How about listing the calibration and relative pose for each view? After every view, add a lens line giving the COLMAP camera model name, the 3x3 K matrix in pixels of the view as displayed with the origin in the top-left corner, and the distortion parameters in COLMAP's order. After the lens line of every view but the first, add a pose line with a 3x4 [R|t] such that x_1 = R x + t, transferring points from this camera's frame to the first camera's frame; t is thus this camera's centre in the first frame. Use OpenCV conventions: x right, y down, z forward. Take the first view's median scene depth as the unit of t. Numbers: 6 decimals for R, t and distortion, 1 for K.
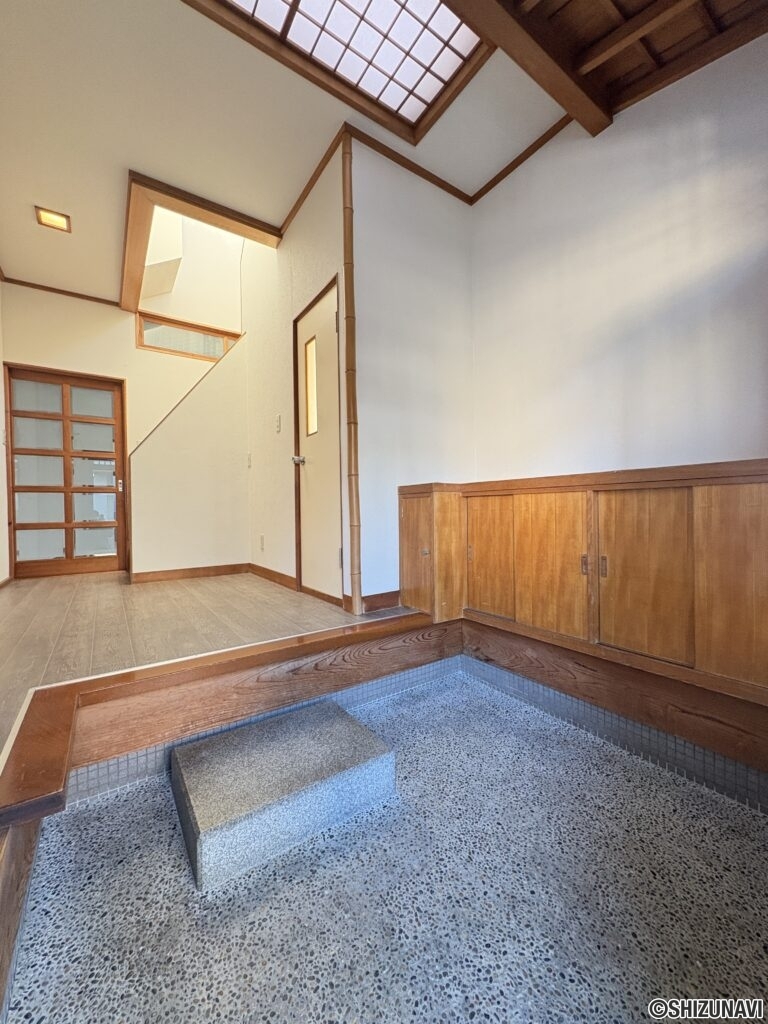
lens RADIAL K [[408.2, 0, 383.0], [0, 408.2, 509.5], [0, 0, 1]] dist [-0.000228, 0.000437]
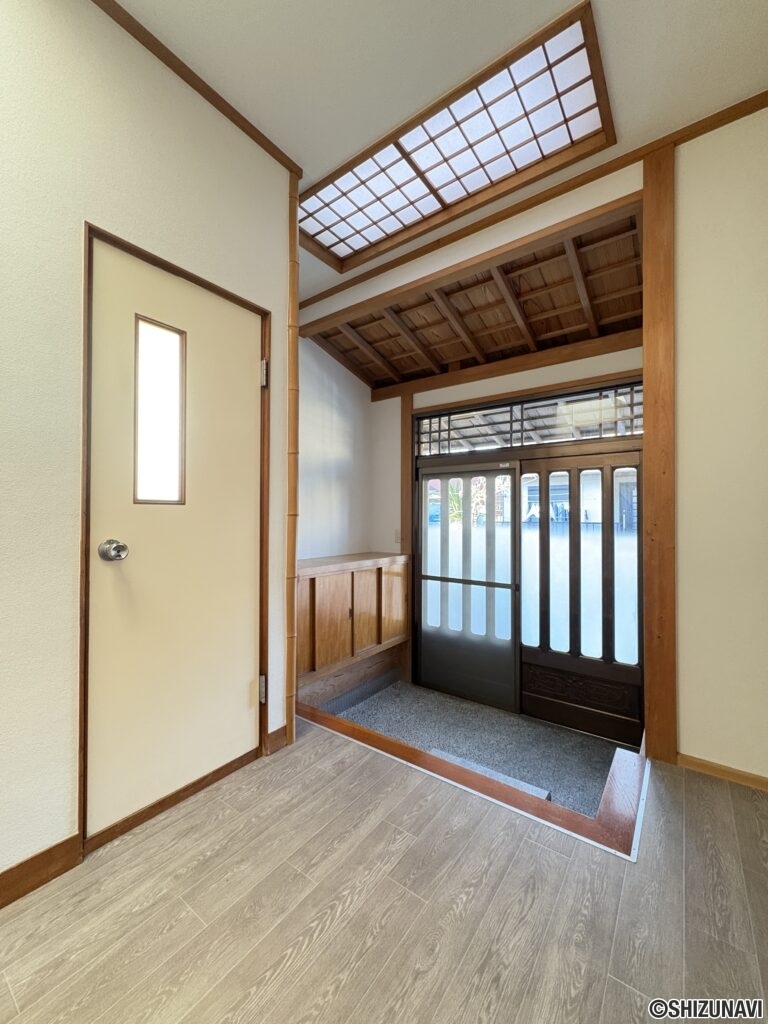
lens RADIAL K [[408.2, 0, 383.0], [0, 408.2, 509.5], [0, 0, 1]] dist [-0.000228, 0.000437]
pose [[-0.327372, 0.031928, 0.944356, -1.165579], [-0.000488, 0.999423, -0.033960, -0.240507], [-0.944895, -0.011578, -0.327168, 1.368590]]
